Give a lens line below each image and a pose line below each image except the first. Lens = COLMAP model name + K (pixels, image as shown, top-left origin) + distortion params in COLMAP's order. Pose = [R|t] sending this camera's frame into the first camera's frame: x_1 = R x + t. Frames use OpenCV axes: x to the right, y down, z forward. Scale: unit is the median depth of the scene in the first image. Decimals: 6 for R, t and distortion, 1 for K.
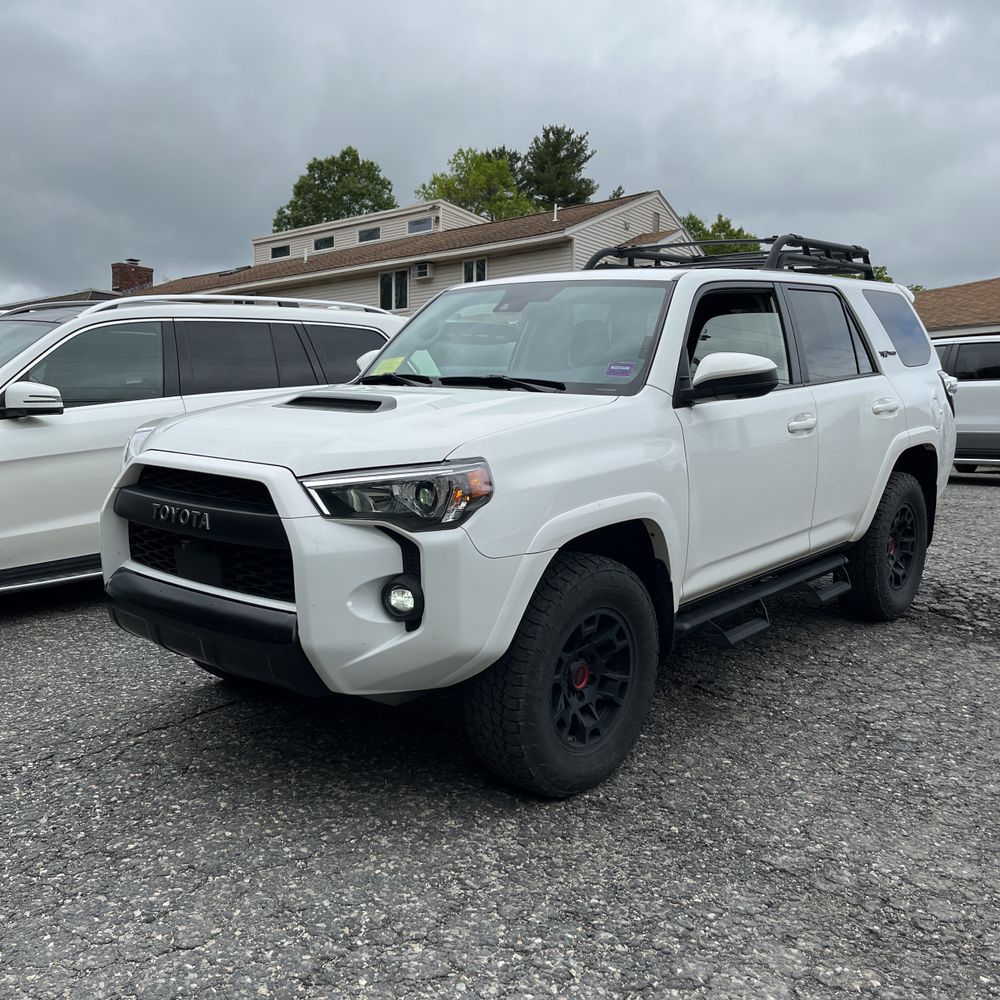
lens RADIAL K [[1012.7, 0, 496.0], [0, 1012.7, 534.8], [0, 0, 1]] dist [0.020707, 0.000000]
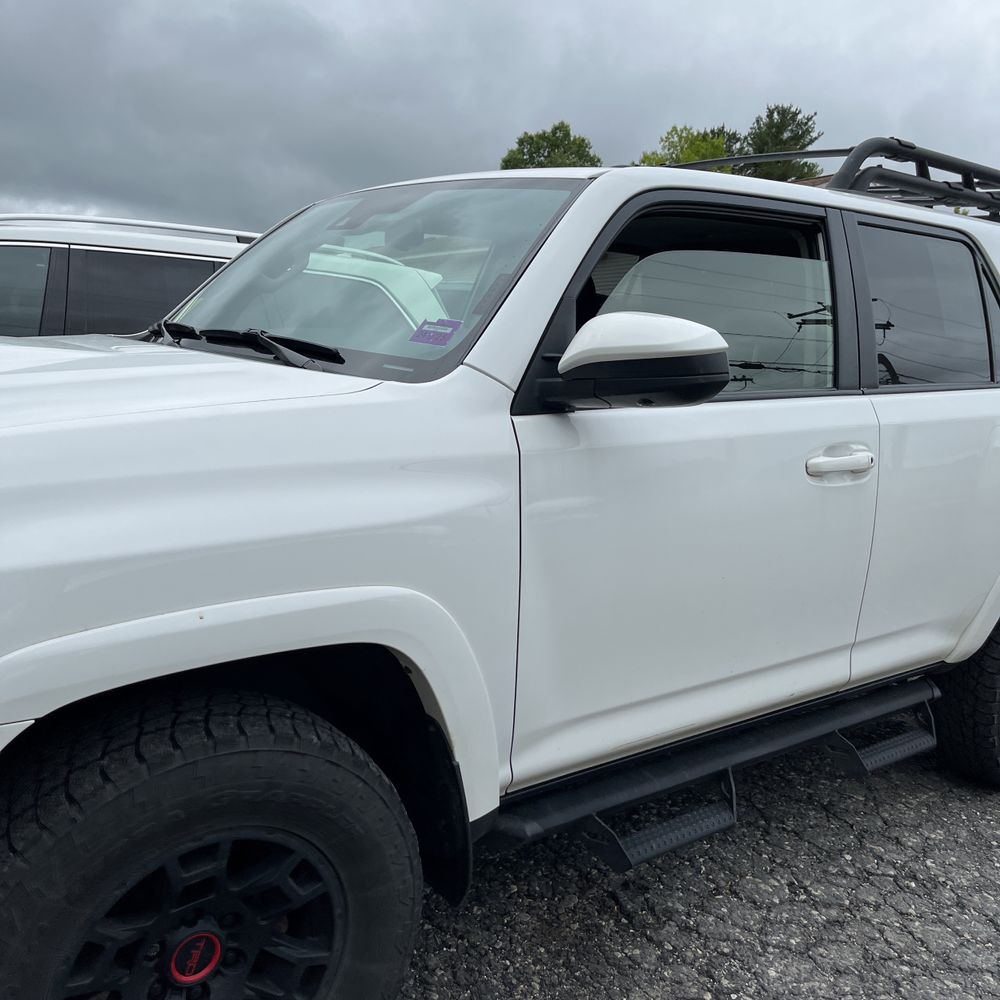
lens RADIAL K [[1012.7, 0, 492.4], [0, 1012.7, 514.7], [0, 0, 1]] dist [0.020707, 0.000000]
pose [[0.976998, 0.099066, -0.188841, 0.211861], [-0.099495, 0.995012, 0.007229, -0.062208], [0.188615, 0.011726, 0.981981, 0.402002]]
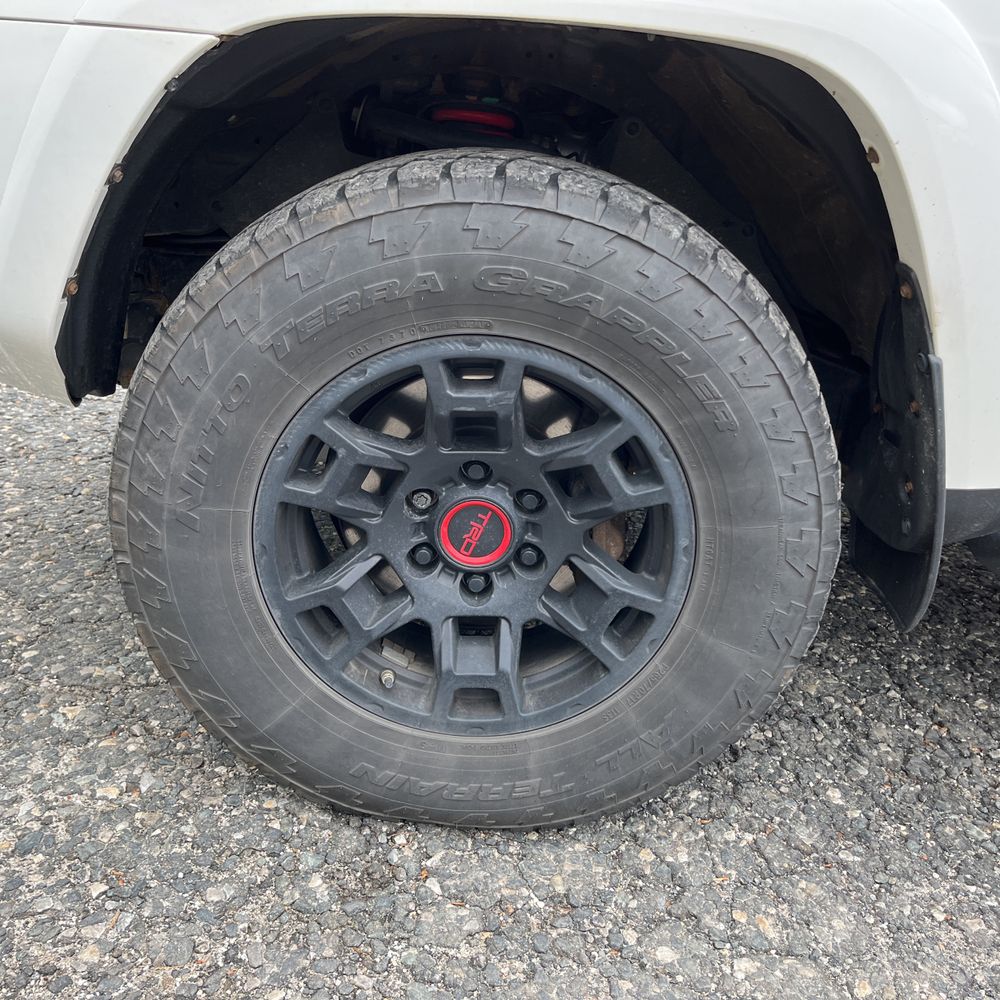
lens RADIAL K [[1012.7, 0, 484.6], [0, 1012.7, 507.7], [0, 0, 1]] dist [0.020707, 0.000000]
pose [[0.647385, 0.342594, -0.680824, 0.231237], [-0.217901, 0.939190, 0.265407, 0.029064], [0.730350, -0.023468, 0.682670, 0.559255]]
